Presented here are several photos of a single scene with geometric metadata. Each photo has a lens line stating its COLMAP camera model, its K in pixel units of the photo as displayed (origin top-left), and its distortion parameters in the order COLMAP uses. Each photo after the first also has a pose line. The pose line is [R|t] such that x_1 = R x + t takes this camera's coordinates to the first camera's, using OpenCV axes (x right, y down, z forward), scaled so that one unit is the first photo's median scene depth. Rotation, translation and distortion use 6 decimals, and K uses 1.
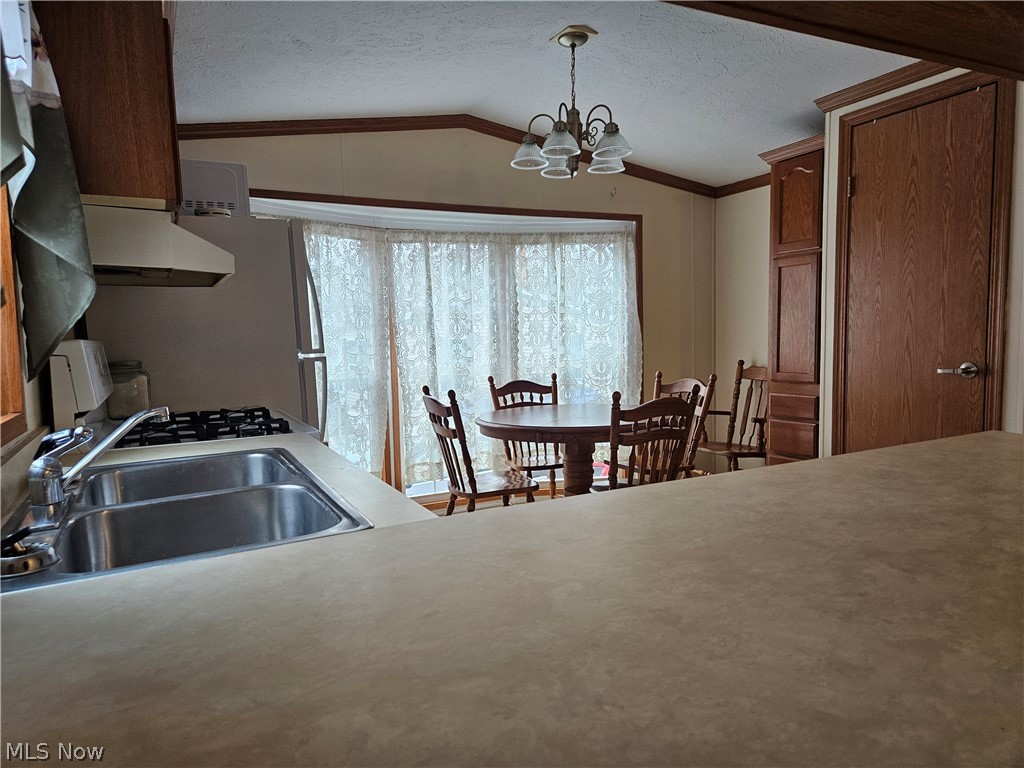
lens RADIAL K [[684.9, 0, 501.3], [0, 684.9, 385.7], [0, 0, 1]] dist [0.067635, -0.053279]
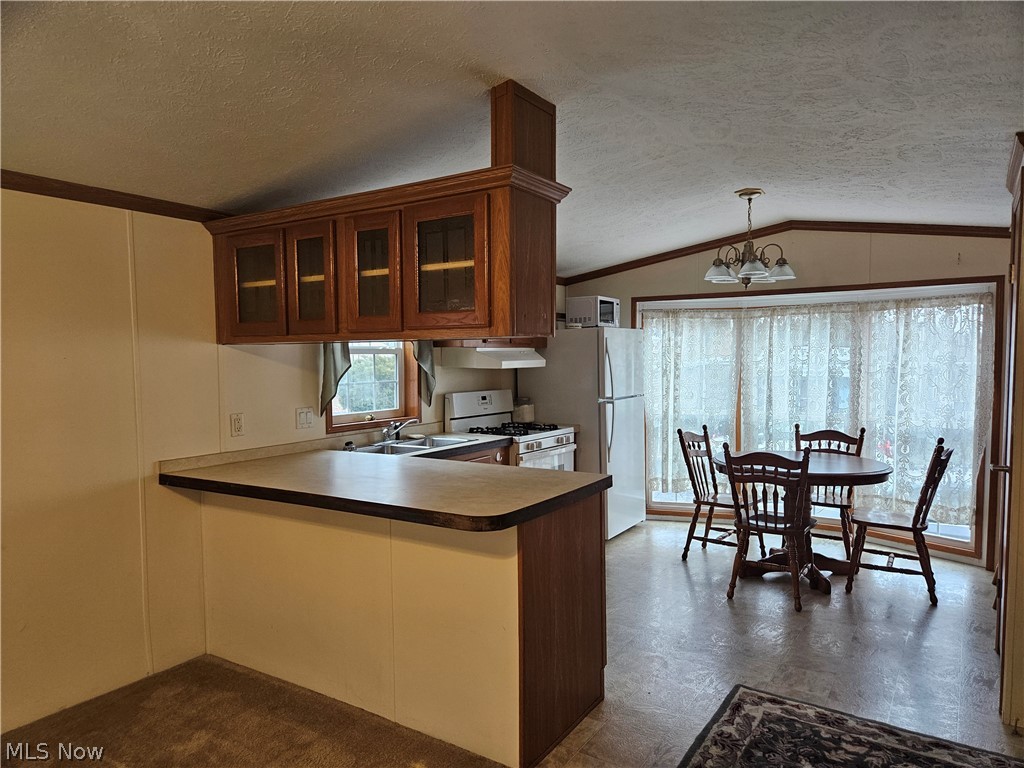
lens RADIAL K [[684.9, 0, 505.0], [0, 684.9, 390.3], [0, 0, 1]] dist [0.067635, -0.053279]
pose [[0.497188, 0.068570, -0.864929, 0.806403], [-0.073462, 0.996619, 0.036782, -0.081946], [0.864527, 0.045252, 0.500544, -0.092322]]
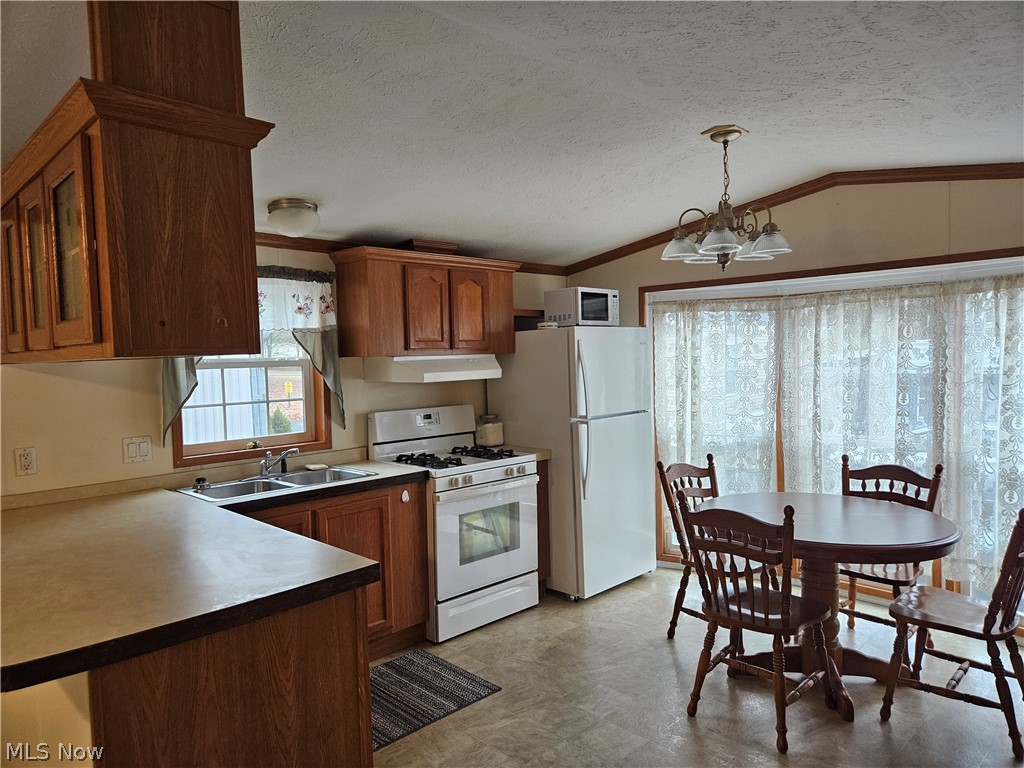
lens RADIAL K [[684.9, 0, 496.9], [0, 684.9, 382.2], [0, 0, 1]] dist [0.067635, -0.053279]
pose [[0.291477, 0.060880, -0.954639, 0.713079], [-0.058173, 0.997254, 0.045836, -0.123651], [0.954807, 0.042174, 0.294218, 0.295810]]
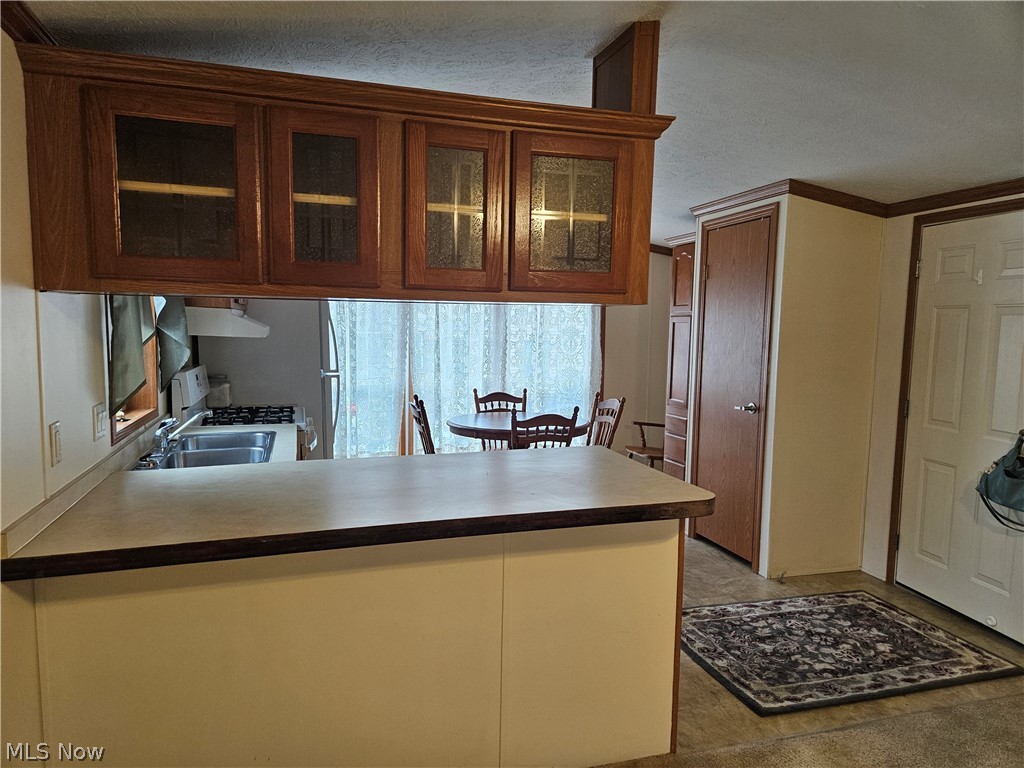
lens RADIAL K [[684.9, 0, 511.0], [0, 684.9, 386.6], [0, 0, 1]] dist [0.067635, -0.053279]
pose [[0.986382, 0.055960, -0.154655, 0.270057], [-0.053959, 0.998397, 0.017105, -0.045157], [0.155365, -0.008527, 0.987820, -0.356160]]
